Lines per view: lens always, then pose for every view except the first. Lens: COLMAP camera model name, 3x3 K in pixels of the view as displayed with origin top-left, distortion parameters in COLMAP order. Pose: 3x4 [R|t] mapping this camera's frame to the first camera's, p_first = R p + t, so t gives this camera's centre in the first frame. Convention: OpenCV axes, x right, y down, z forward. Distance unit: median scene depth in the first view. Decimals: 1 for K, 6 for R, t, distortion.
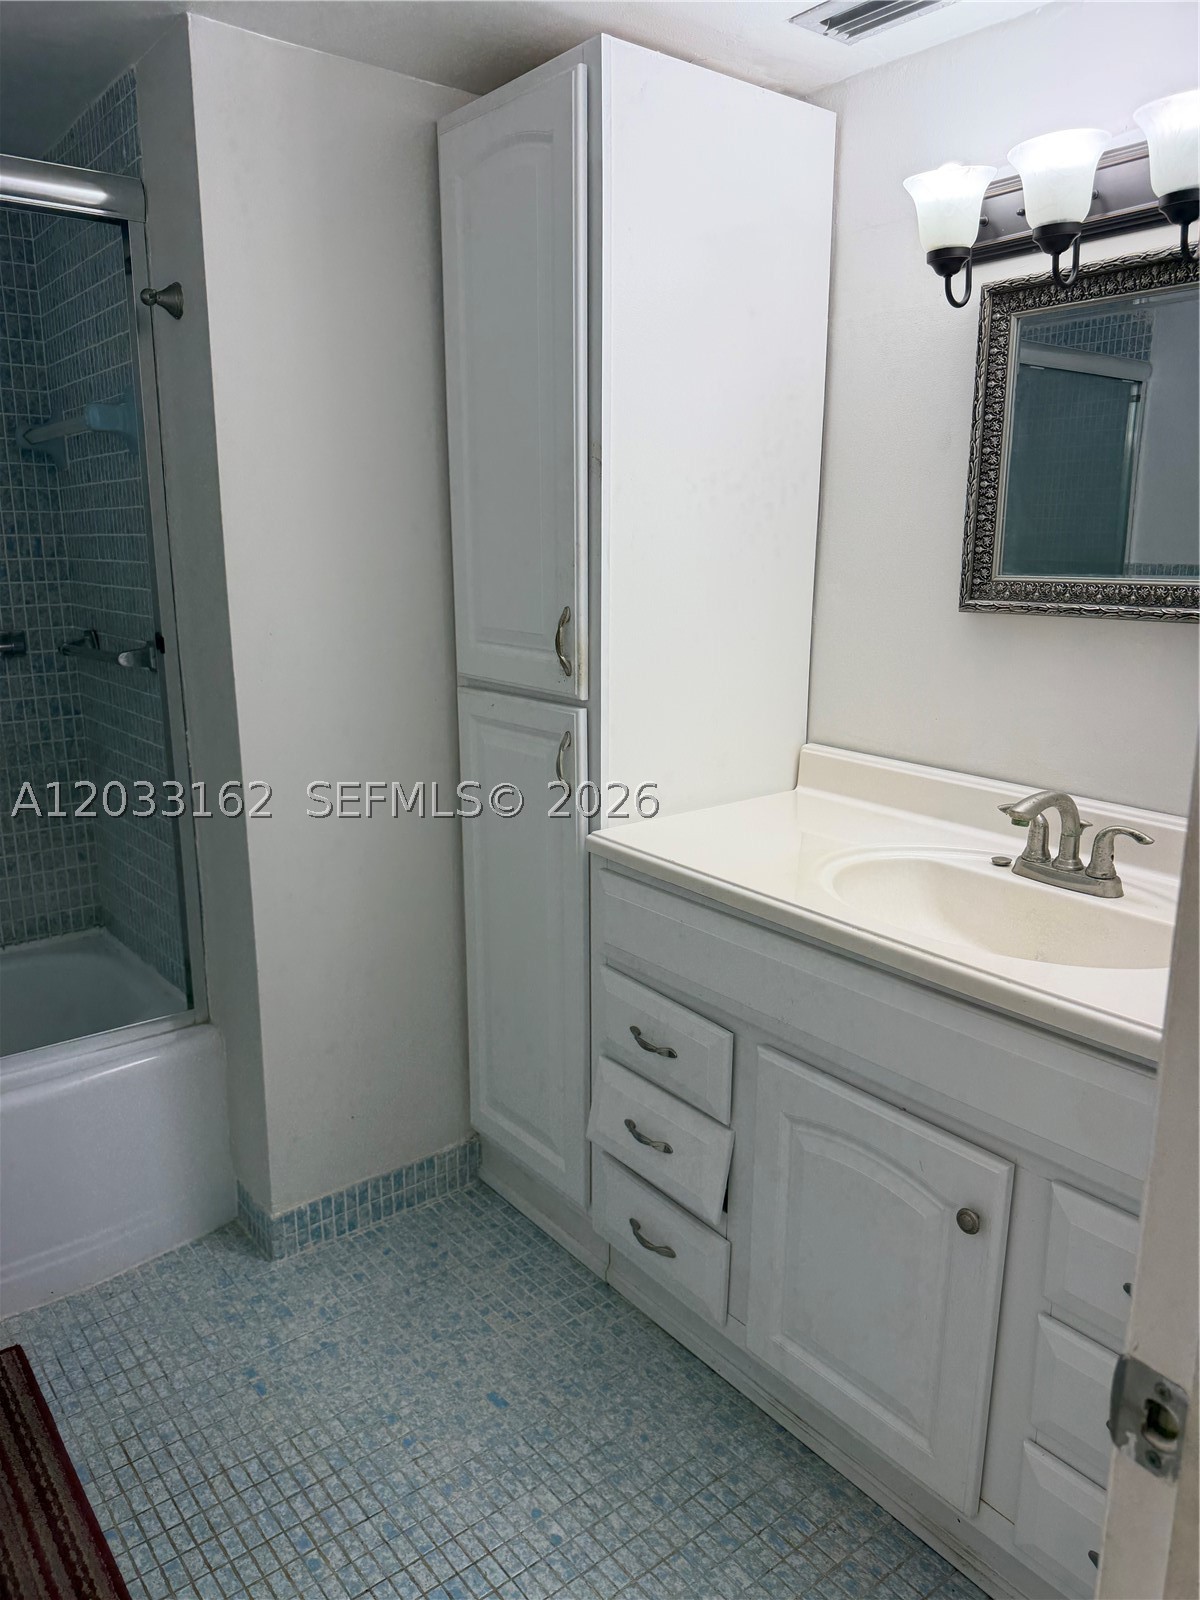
lens RADIAL K [[1134.9, 0, 600.0], [0, 1134.9, 798.1], [0, 0, 1]] dist [-0.008118, -0.006064]
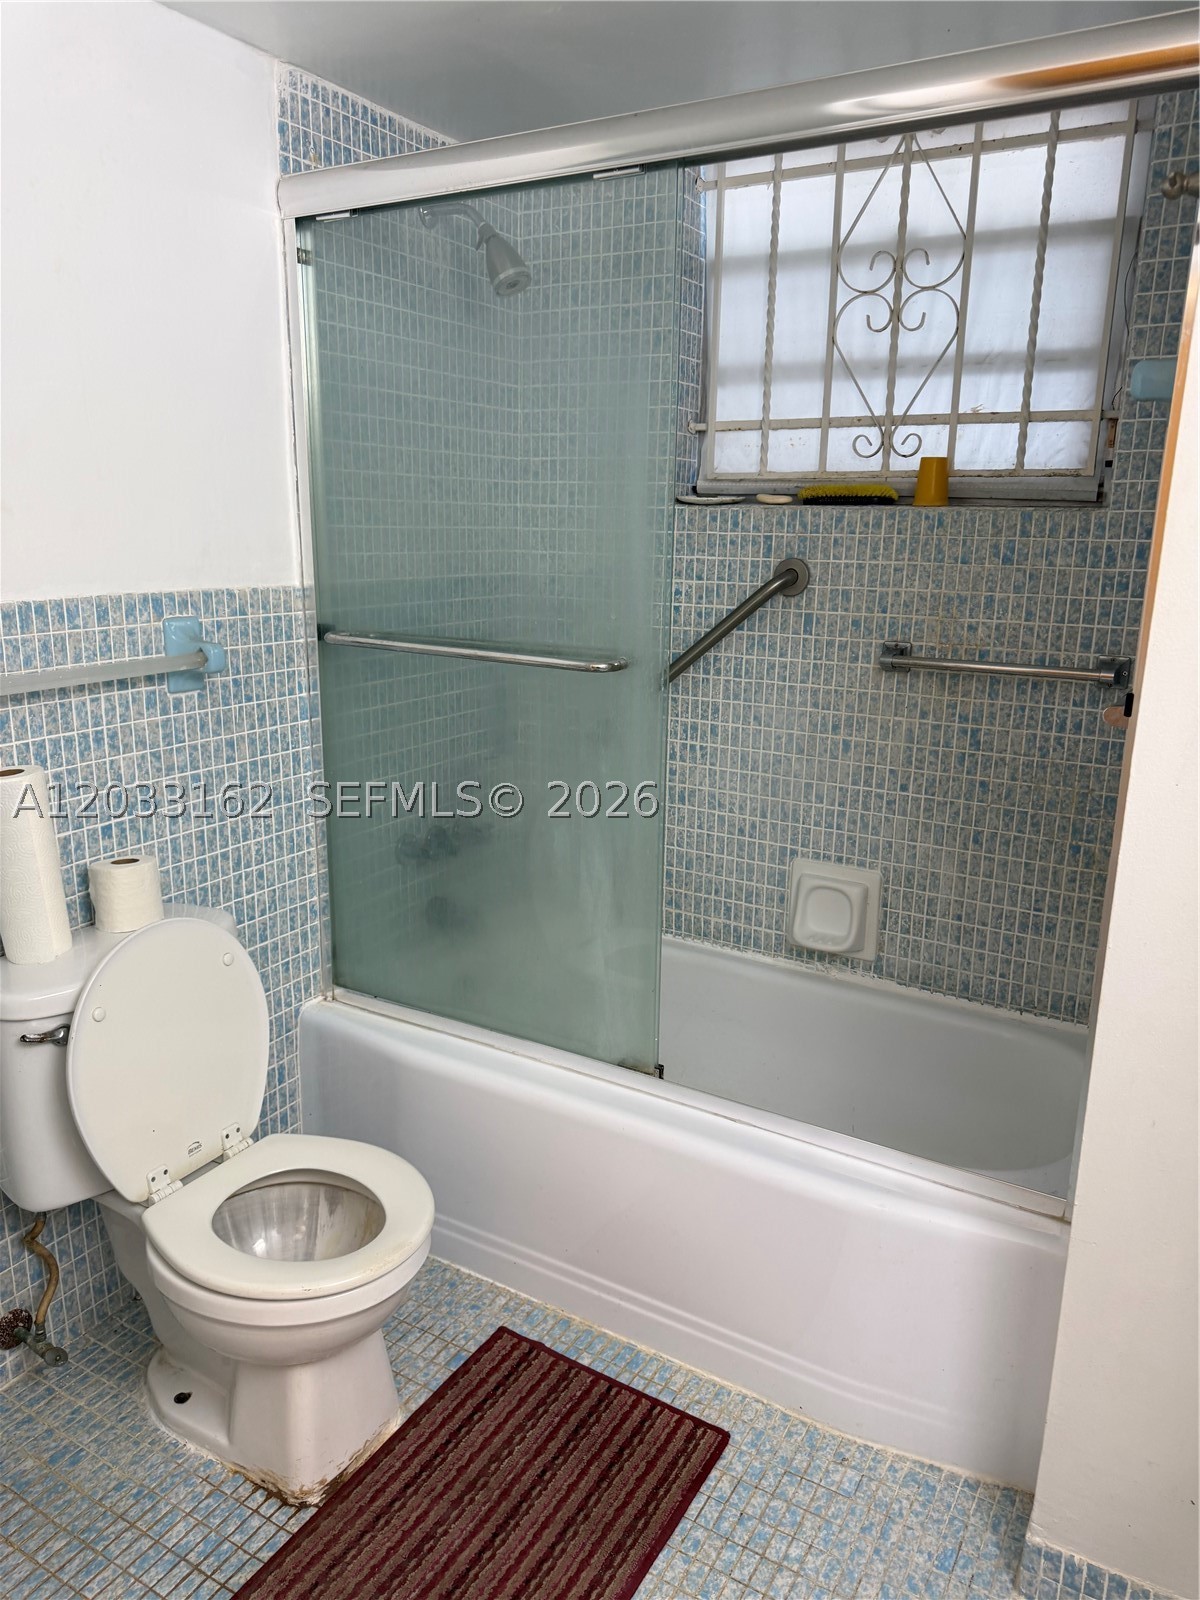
lens RADIAL K [[1134.9, 0, 600.2], [0, 1134.9, 801.3], [0, 0, 1]] dist [-0.008118, -0.006064]
pose [[0.356331, 0.239041, -0.903265, 0.143663], [-0.227482, 0.959827, 0.164270, -0.126312], [0.906245, 0.146942, 0.396393, 0.456687]]
